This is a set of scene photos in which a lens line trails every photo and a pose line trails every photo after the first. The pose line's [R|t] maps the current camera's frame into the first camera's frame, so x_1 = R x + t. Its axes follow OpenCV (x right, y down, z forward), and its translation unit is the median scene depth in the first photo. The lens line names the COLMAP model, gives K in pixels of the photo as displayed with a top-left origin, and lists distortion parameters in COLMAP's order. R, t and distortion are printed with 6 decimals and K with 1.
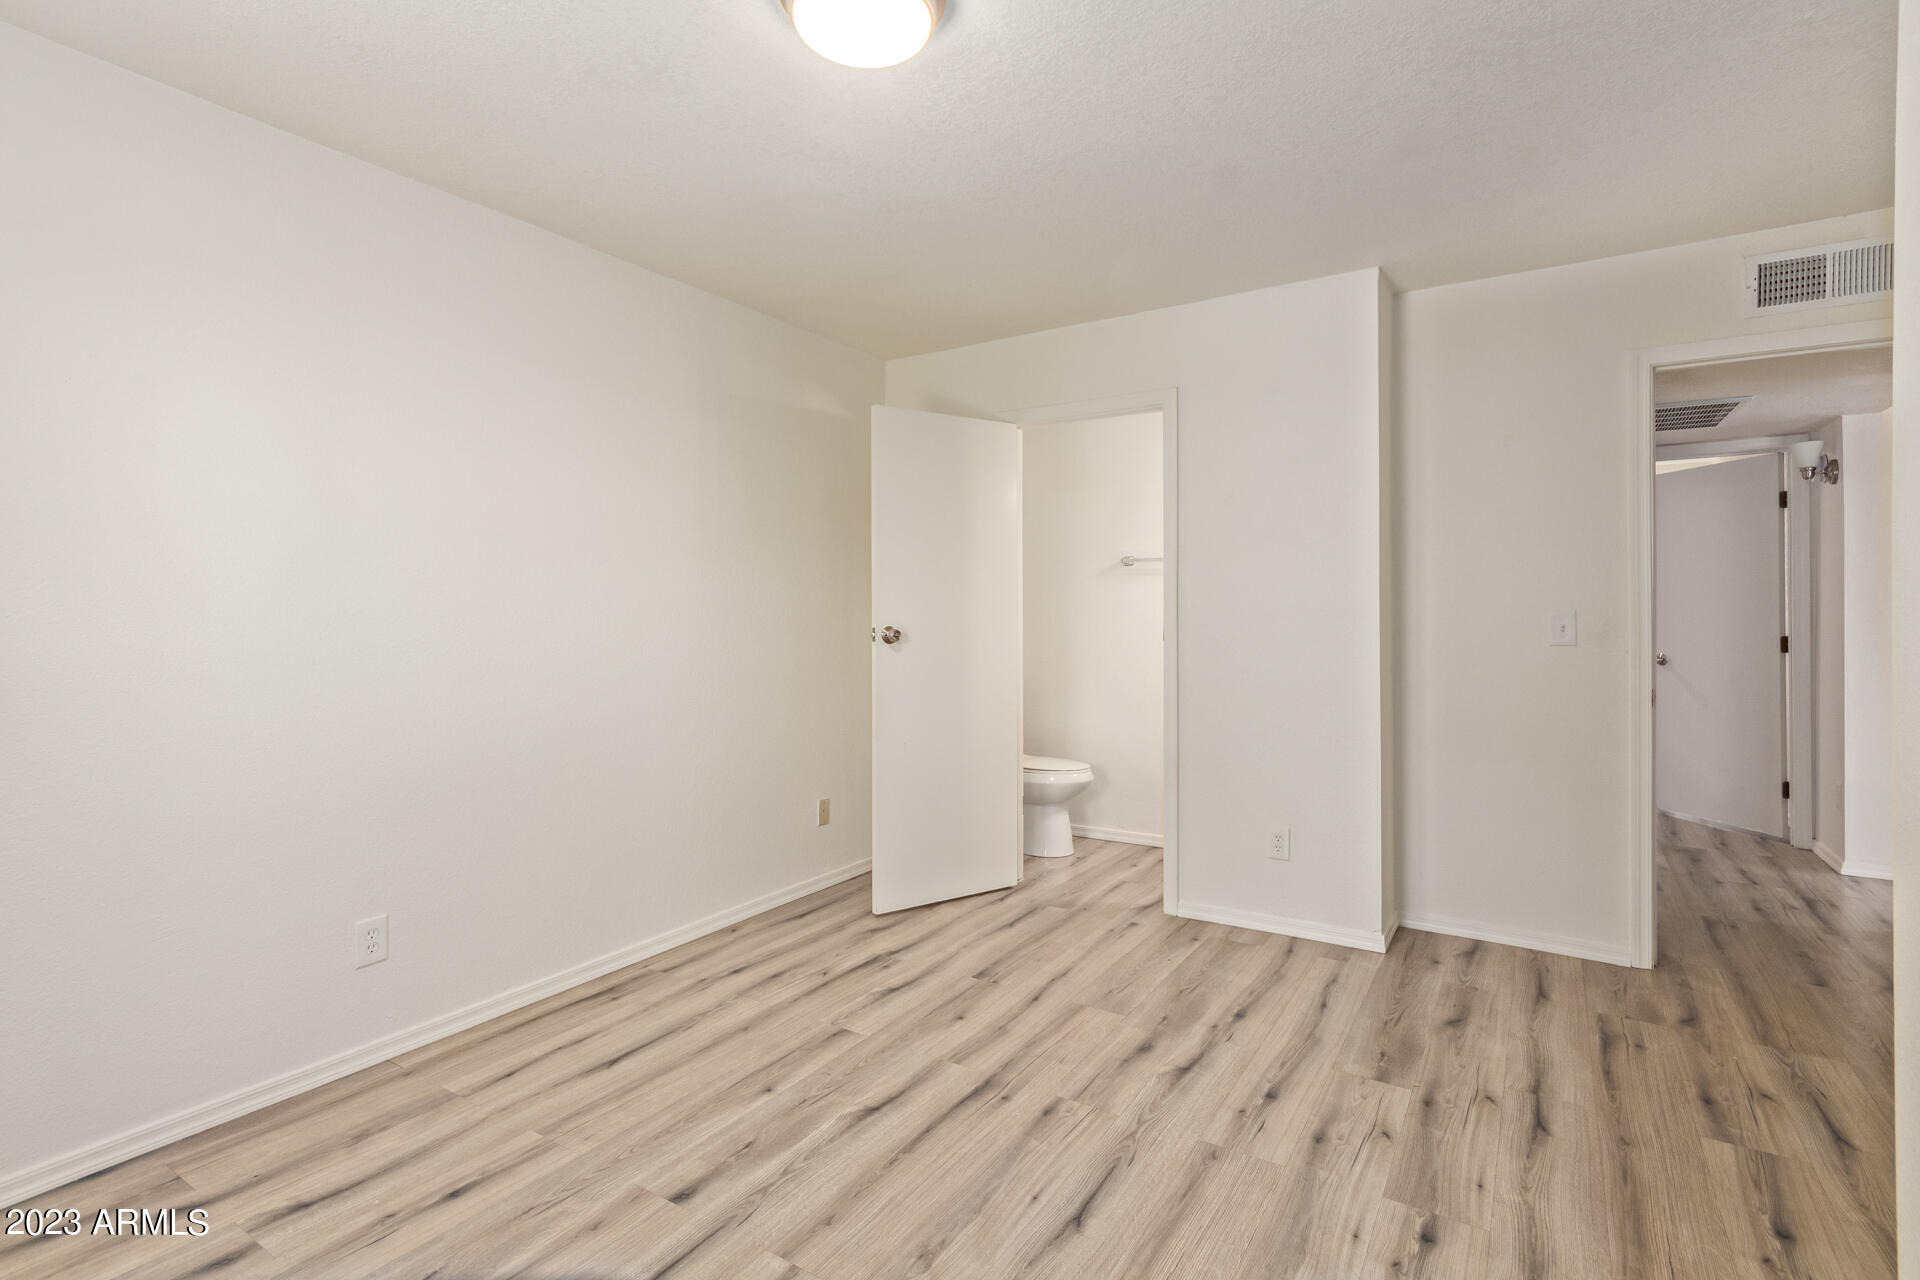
lens RADIAL K [[897.4, 0, 966.0], [0, 897.4, 622.0], [0, 0, 1]] dist [-0.002351, -0.000947]
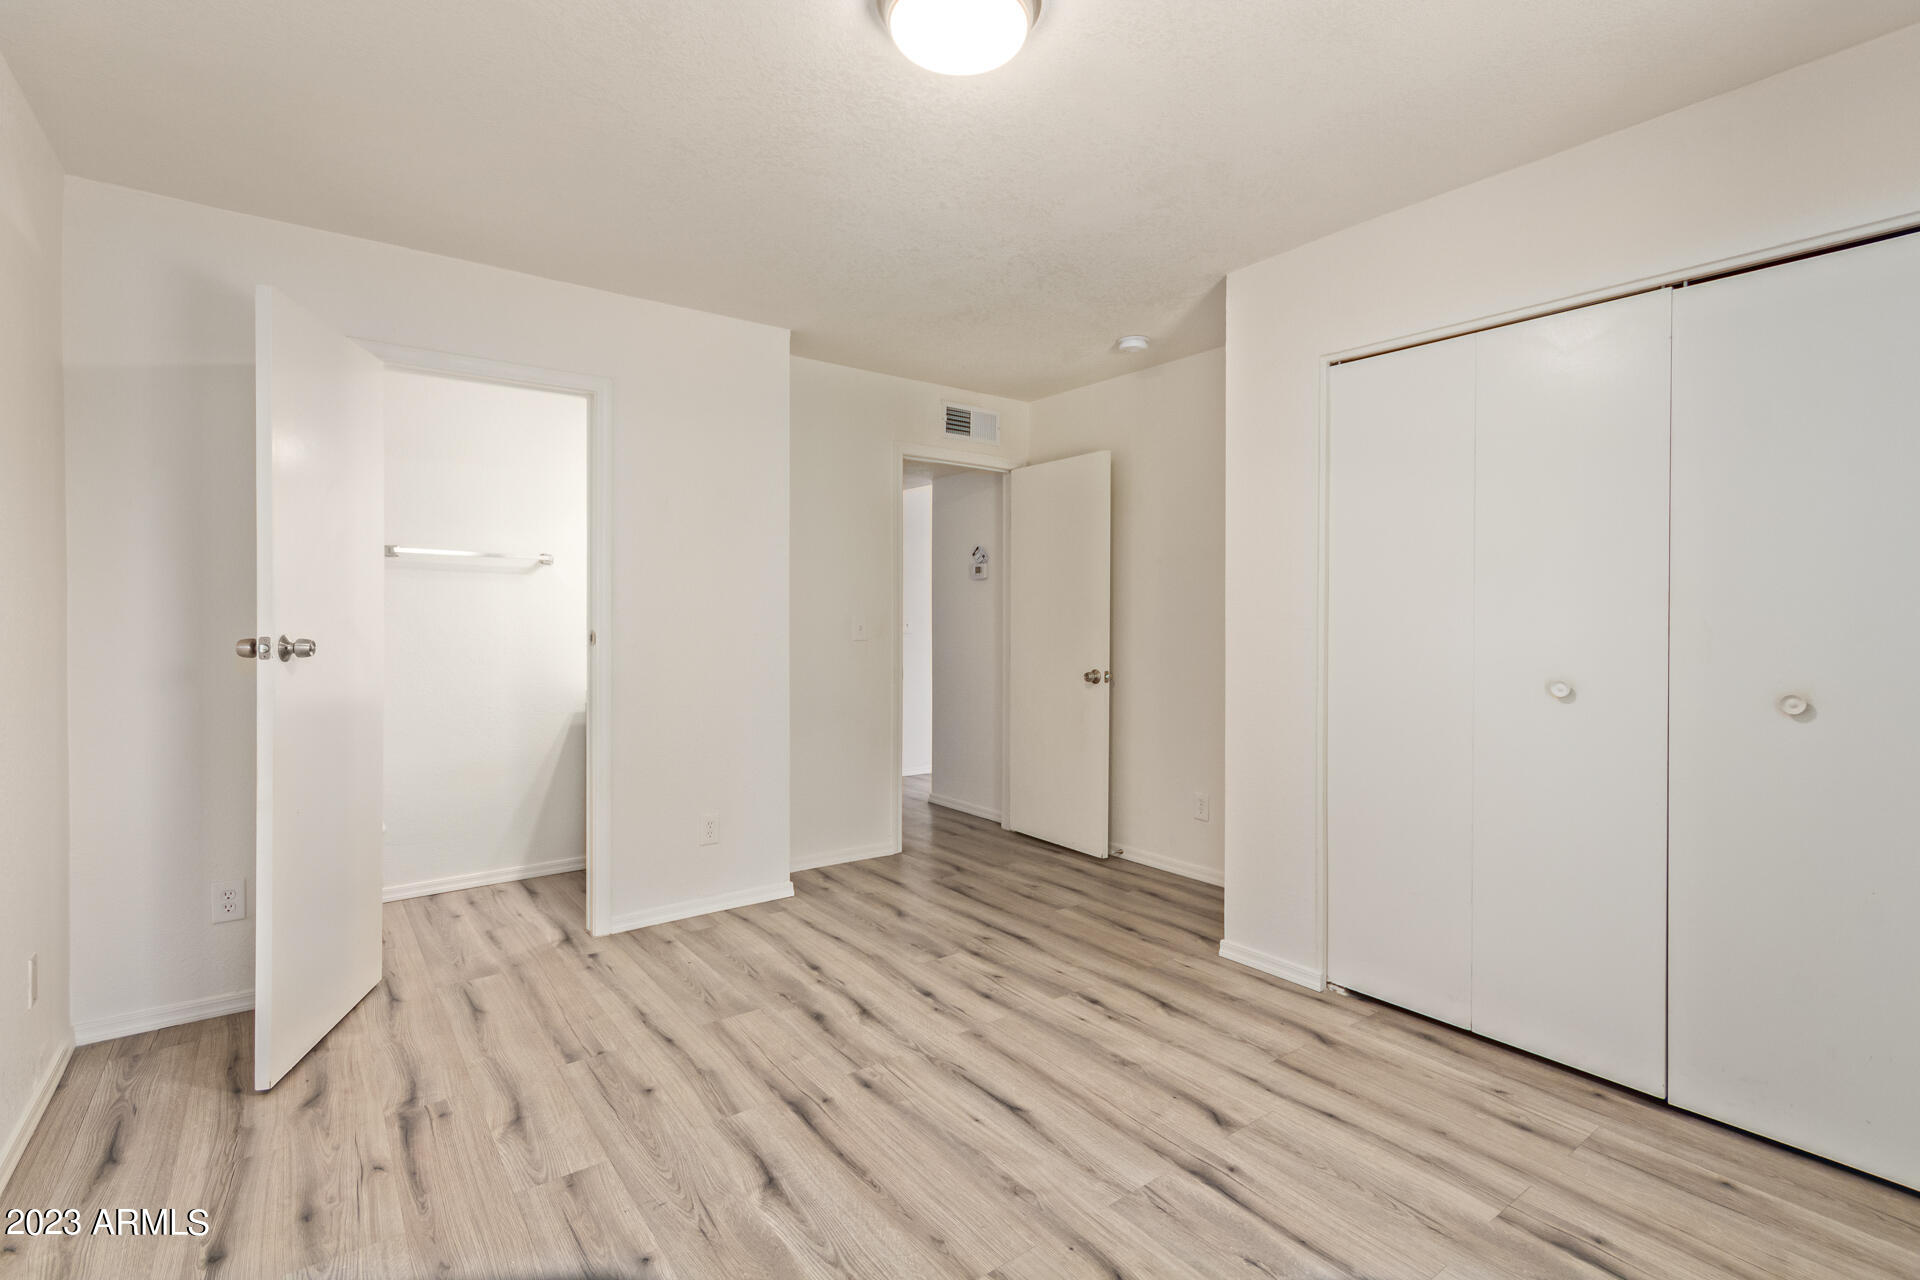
lens RADIAL K [[897.4, 0, 967.7], [0, 897.4, 637.2], [0, 0, 1]] dist [-0.002351, -0.000947]
pose [[0.334205, -0.017368, 0.942341, -0.678372], [0.003435, 0.999846, 0.017209, -0.003293], [-0.942494, -0.002514, 0.334213, 0.416913]]
